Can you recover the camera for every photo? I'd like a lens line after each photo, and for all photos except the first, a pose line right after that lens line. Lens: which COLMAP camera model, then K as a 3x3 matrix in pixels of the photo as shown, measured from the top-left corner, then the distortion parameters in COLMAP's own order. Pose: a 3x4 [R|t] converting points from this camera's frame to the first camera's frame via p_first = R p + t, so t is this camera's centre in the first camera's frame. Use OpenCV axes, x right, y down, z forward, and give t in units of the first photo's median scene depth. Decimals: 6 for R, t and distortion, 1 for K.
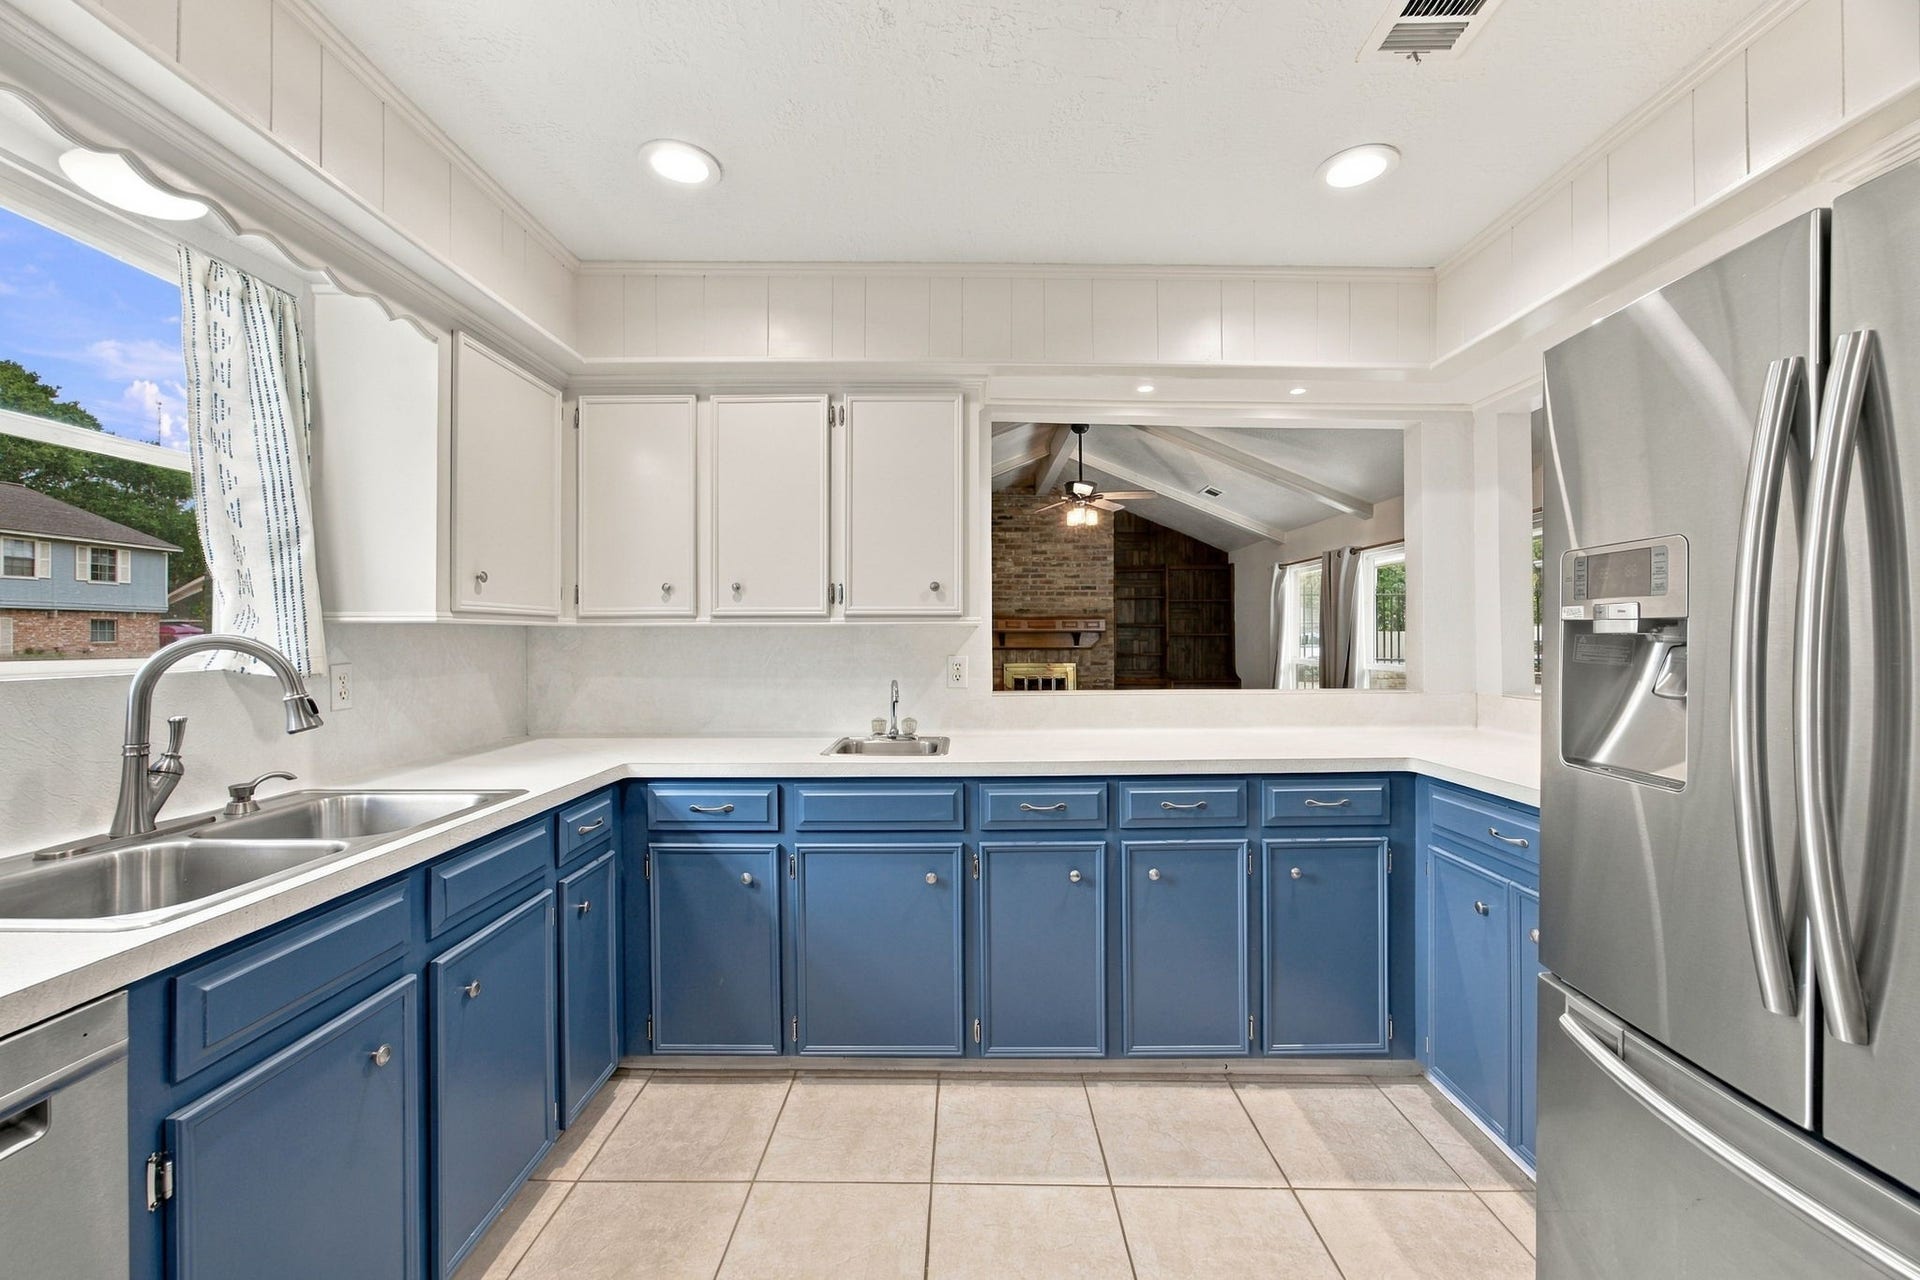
lens RADIAL K [[749.6, 0, 955.8], [0, 749.6, 631.7], [0, 0, 1]] dist [-0.019117, 0.007661]
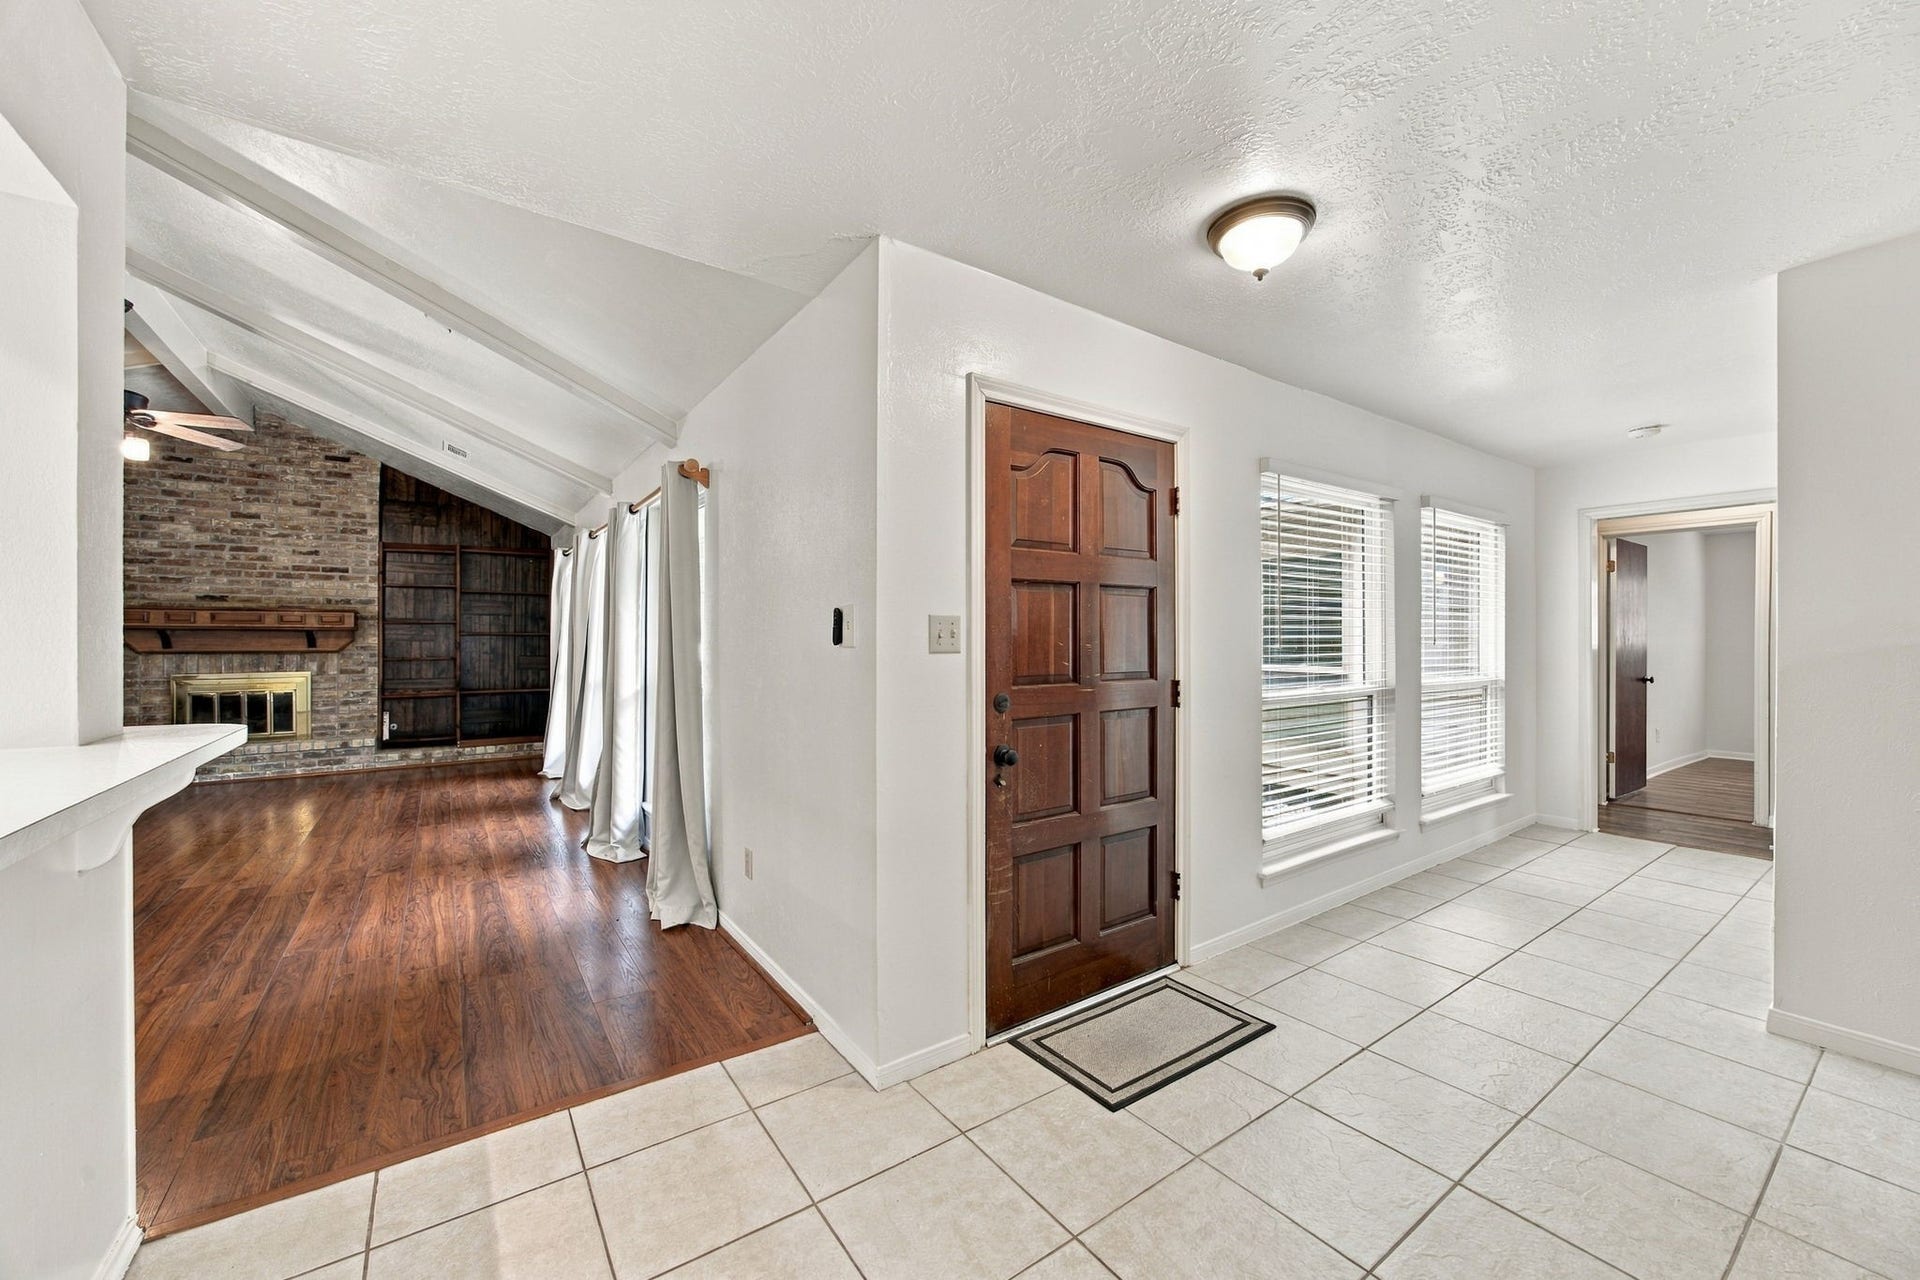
lens RADIAL K [[749.6, 0, 961.5], [0, 749.6, 643.1], [0, 0, 1]] dist [-0.019117, 0.007661]
pose [[0.817904, -0.000155, 0.575355, 1.222918], [-0.009086, 0.999872, 0.013186, -0.007493], [-0.575283, -0.016013, 0.817798, 0.220884]]
